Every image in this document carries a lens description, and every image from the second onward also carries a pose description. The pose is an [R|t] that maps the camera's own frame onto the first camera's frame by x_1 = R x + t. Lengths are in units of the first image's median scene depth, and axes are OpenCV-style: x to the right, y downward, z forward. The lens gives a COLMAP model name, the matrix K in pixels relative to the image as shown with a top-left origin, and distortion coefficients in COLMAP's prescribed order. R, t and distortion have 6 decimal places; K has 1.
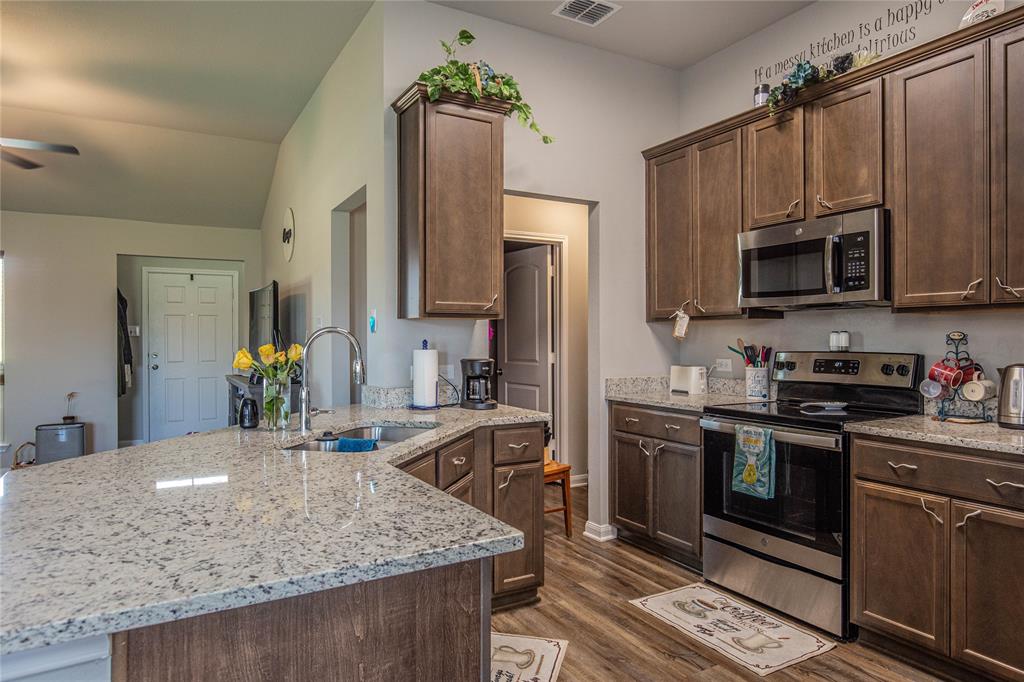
lens RADIAL K [[613.1, 0, 511.8], [0, 613.1, 338.9], [0, 0, 1]] dist [0.000823, 0.000146]
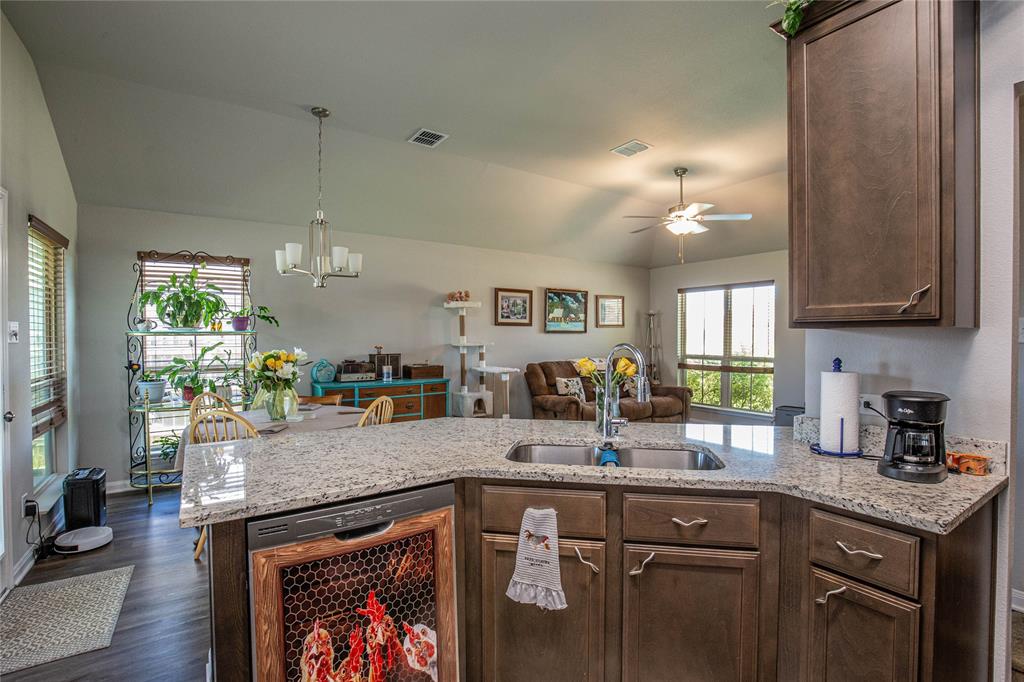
lens RADIAL K [[462.5, 0, 509.8], [0, 462.5, 343.5], [0, 0, 1]] dist [-0.027909, 0.000473]
pose [[0.062858, 0.013653, -0.997929, 0.195742], [0.003023, 0.999899, 0.013870, -0.013273], [0.998018, -0.003889, 0.062811, 0.311428]]
